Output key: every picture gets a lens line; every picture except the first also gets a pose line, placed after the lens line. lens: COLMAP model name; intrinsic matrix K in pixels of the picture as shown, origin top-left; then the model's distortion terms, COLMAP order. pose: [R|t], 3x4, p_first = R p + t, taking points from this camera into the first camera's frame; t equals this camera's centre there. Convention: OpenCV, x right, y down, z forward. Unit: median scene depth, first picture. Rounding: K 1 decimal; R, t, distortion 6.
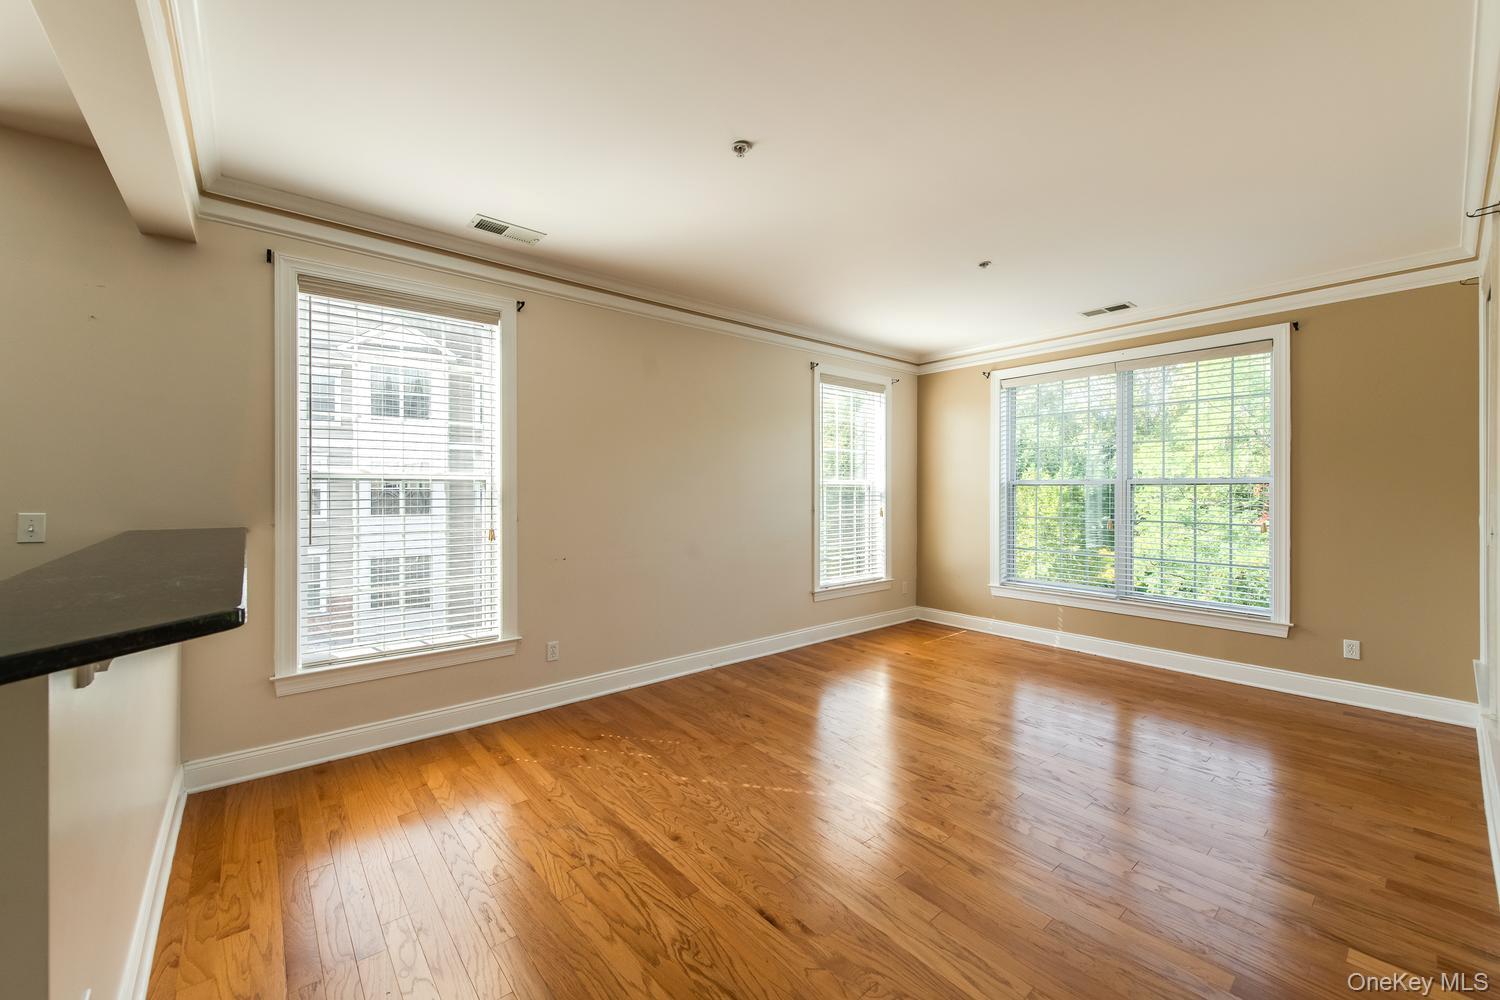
lens RADIAL K [[584.4, 0, 748.6], [0, 584.4, 494.3], [0, 0, 1]] dist [0.011375, -0.003839]
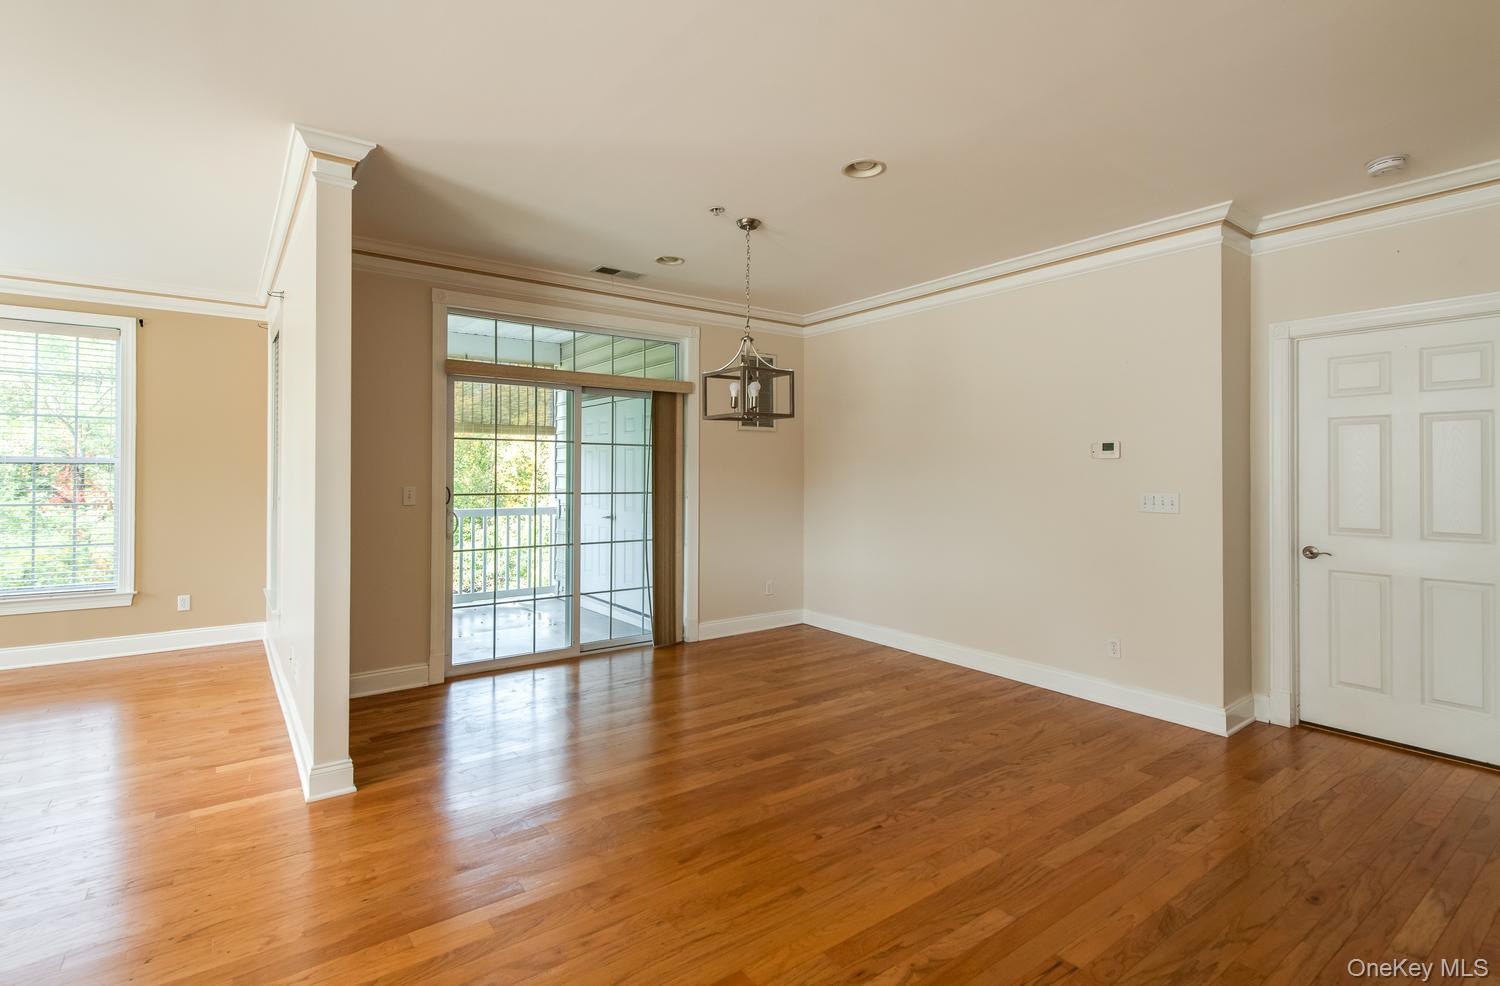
lens RADIAL K [[703.2, 0, 745.8], [0, 703.2, 468.9], [0, 0, 1]] dist [0.010592, -0.000997]
pose [[0.061971, 0.007459, 0.998050, -0.252960], [0.001305, 0.999971, -0.007555, 0.001501], [-0.998077, 0.001771, 0.061959, -0.169157]]
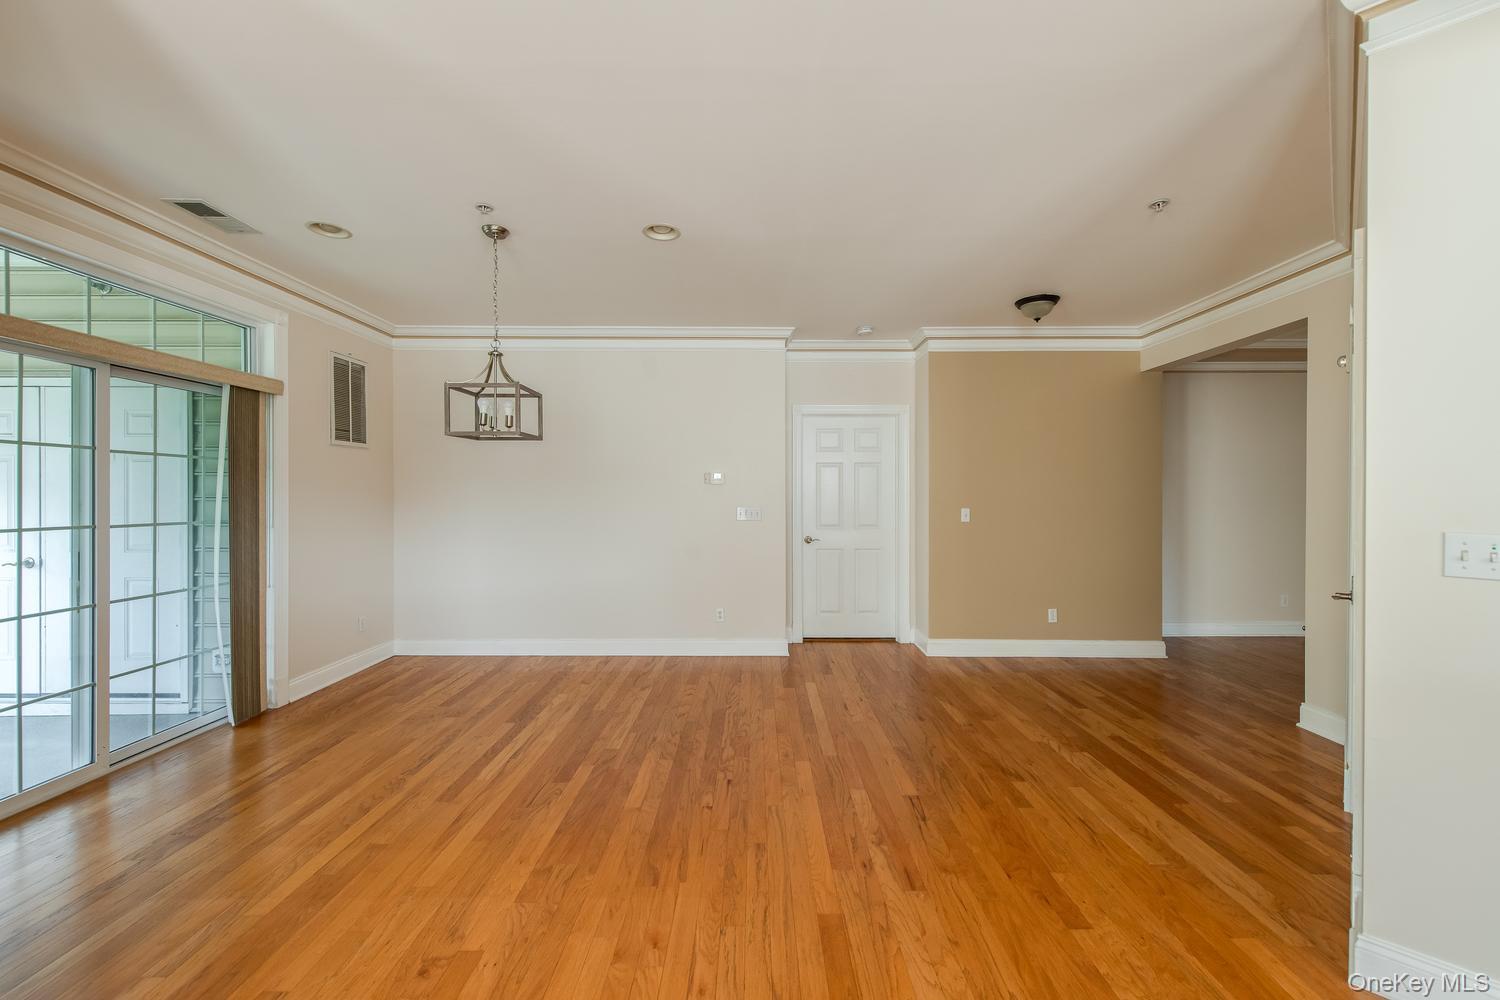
lens RADIAL K [[585.5, 0, 752.0], [0, 585.5, 496.2], [0, 0, 1]] dist [0.012486, -0.003951]
pose [[-0.764280, -0.001514, 0.644883, -0.086257], [0.003110, 0.999977, 0.006034, -0.001749], [-0.644877, 0.006618, -0.764258, 0.162592]]
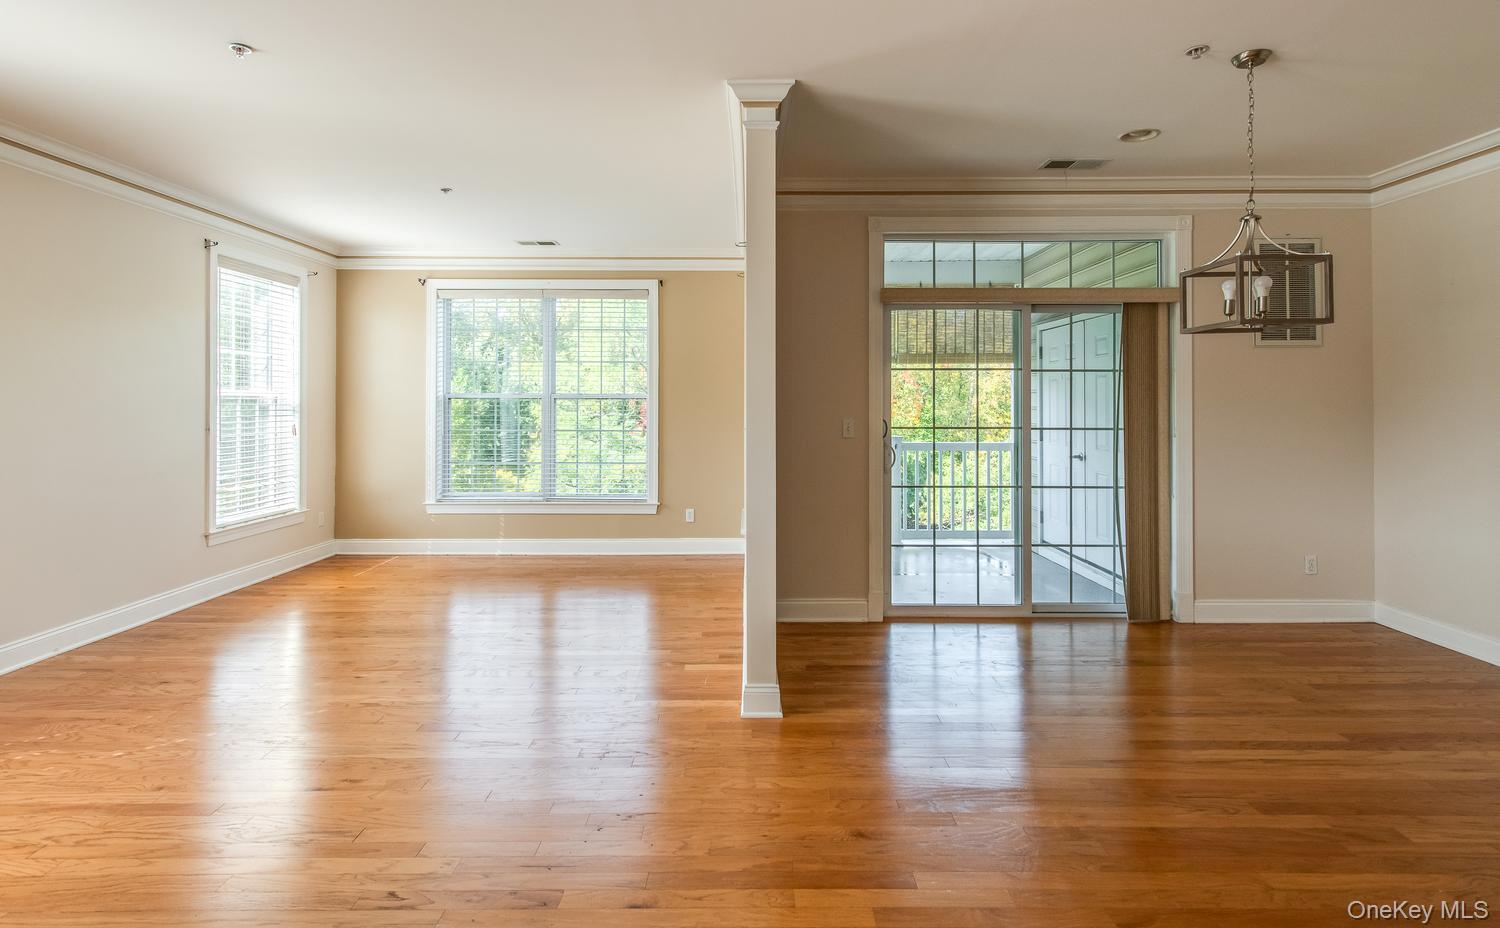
lens RADIAL K [[743.6, 0, 754.8], [0, 743.6, 397.5], [0, 0, 1]] dist [0.017179, -0.010195]
pose [[0.639289, 0.007881, 0.768926, -0.189209], [0.003401, 0.999909, -0.013076, 0.001109], [-0.768959, 0.010975, 0.639204, -0.197820]]
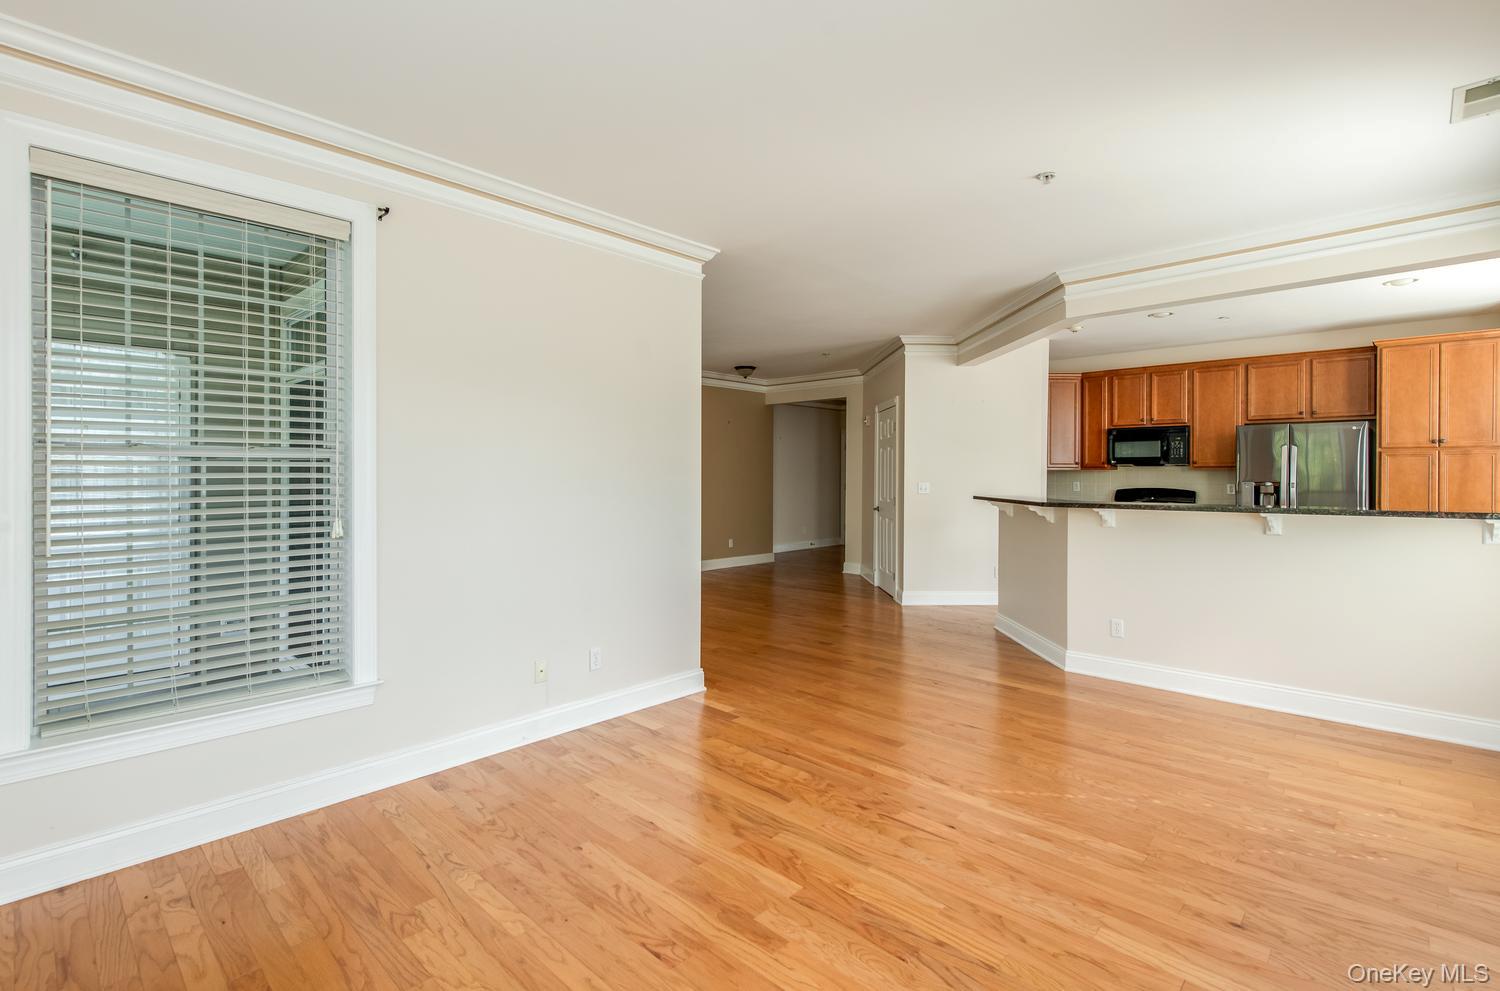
lens RADIAL K [[694.7, 0, 734.4], [0, 694.7, 477.3], [0, 0, 1]] dist [0.000238, -0.000203]
pose [[-0.995603, -0.001439, -0.093659, 0.328147], [-0.002588, 0.999923, 0.012151, -0.007282], [0.093634, 0.012340, -0.995530, 1.045917]]
